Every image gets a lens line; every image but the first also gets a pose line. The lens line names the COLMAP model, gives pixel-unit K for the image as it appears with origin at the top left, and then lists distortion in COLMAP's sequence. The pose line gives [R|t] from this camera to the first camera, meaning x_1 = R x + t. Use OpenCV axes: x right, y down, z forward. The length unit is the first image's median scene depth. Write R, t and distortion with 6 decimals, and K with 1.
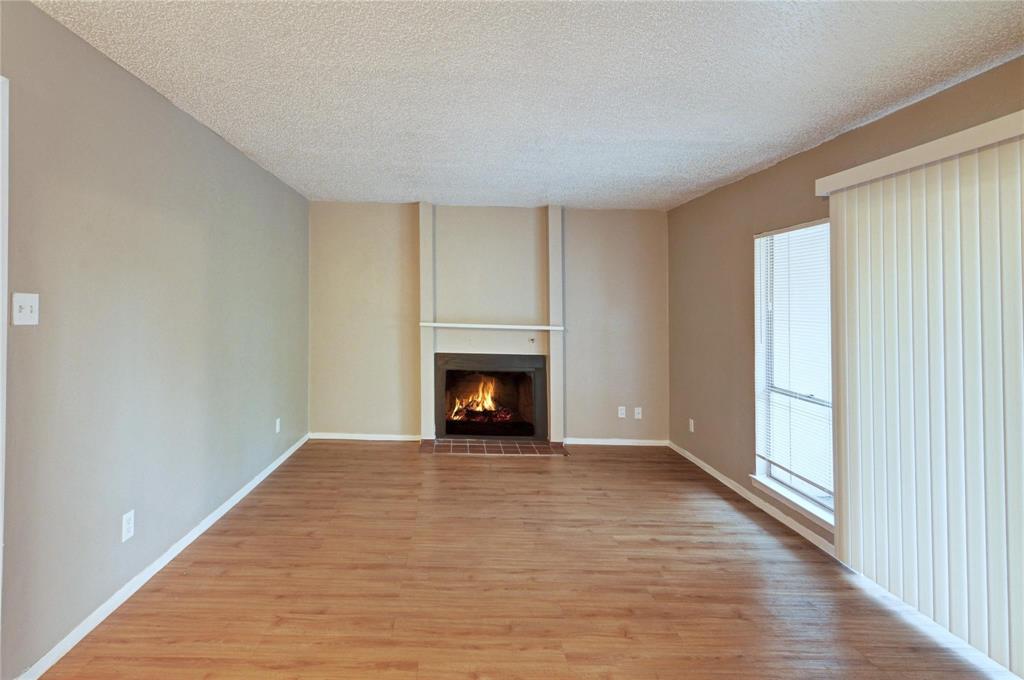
lens RADIAL K [[531.1, 0, 509.7], [0, 531.1, 317.8], [0, 0, 1]] dist [0.004129, -0.014269]
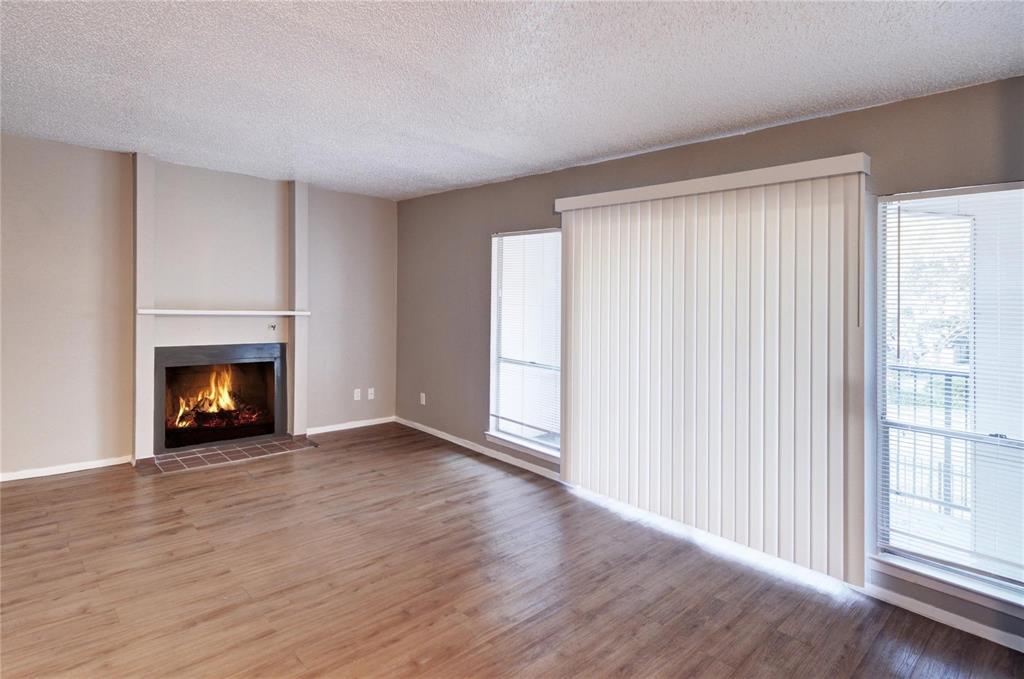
lens RADIAL K [[529.8, 0, 511.6], [0, 529.8, 300.1], [0, 0, 1]] dist [0.003268, -0.012394]
pose [[0.741884, -0.001711, 0.670526, -0.332305], [-0.002598, 0.999982, 0.005425, -0.011853], [-0.670523, -0.005767, 0.741866, 0.074051]]
